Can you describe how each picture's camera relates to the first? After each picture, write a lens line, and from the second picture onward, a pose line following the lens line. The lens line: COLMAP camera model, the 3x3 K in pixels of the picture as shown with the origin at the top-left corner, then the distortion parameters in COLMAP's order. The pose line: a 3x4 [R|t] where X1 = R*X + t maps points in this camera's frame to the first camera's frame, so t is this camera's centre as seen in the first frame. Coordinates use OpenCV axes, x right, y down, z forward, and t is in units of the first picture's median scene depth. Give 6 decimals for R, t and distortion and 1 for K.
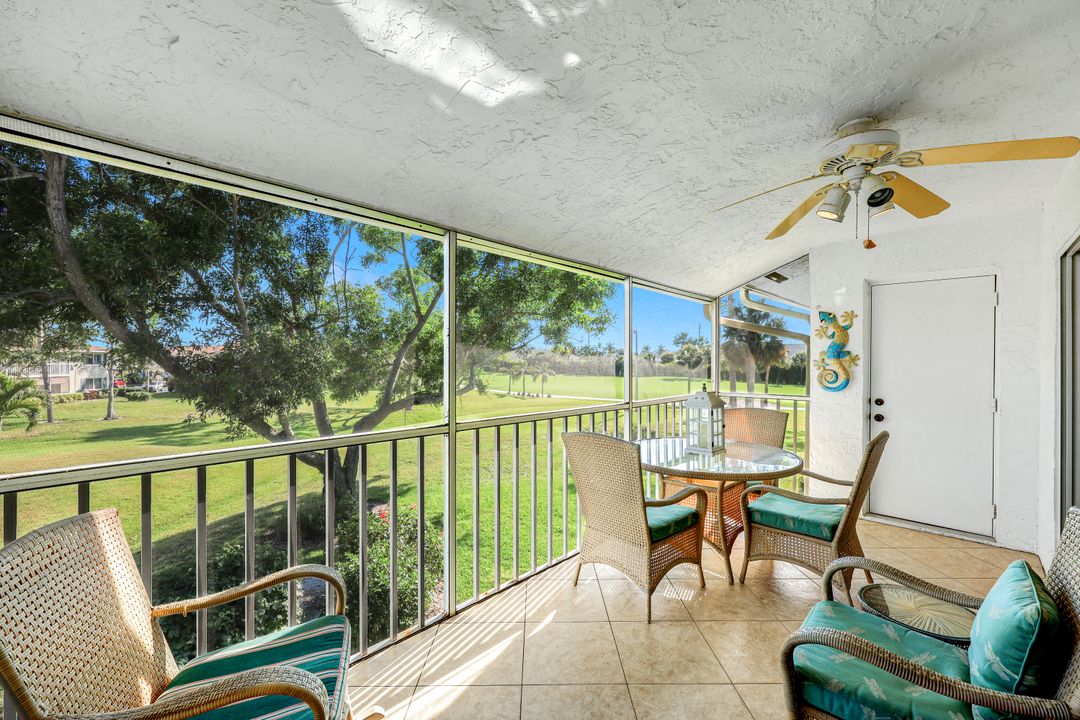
lens RADIAL K [[471.0, 0, 540.0], [0, 471.0, 360.0], [0, 0, 1]] dist [0.001343, 0.000201]
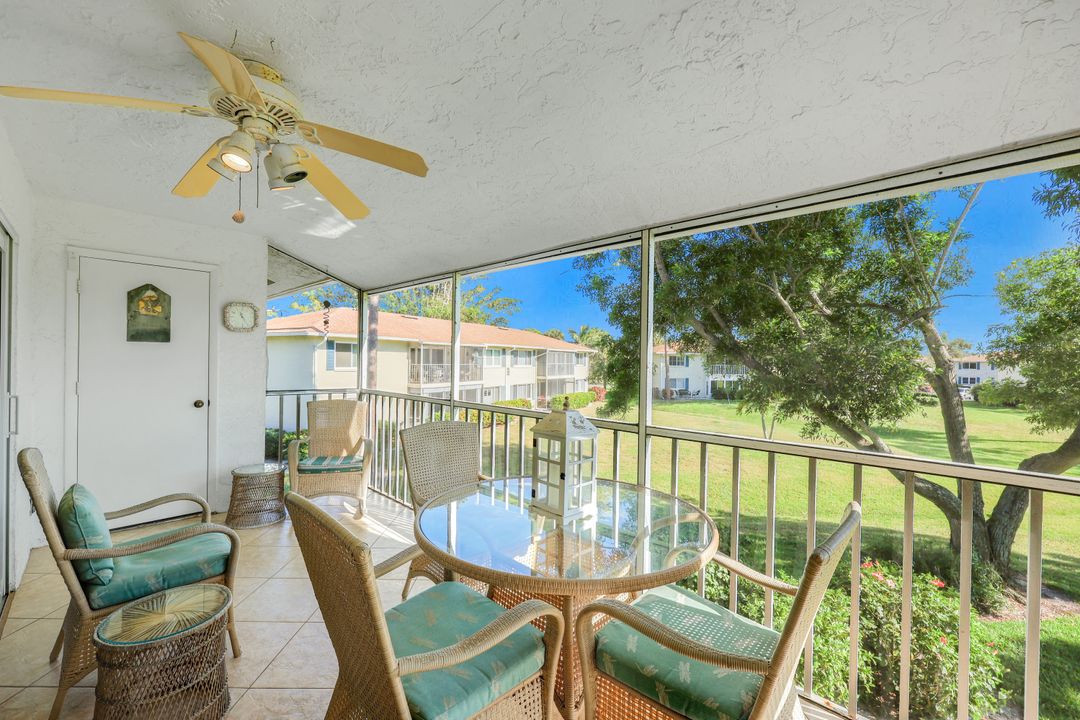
lens RADIAL K [[432.5, 0, 537.2], [0, 432.5, 362.7], [0, 0, 1]] dist [-0.000868, 0.000311]
pose [[-0.010859, 0.002006, -0.999939, 0.448644], [-0.019218, 0.999813, 0.002214, 0.004202], [0.999756, 0.019241, -0.010819, 0.489215]]
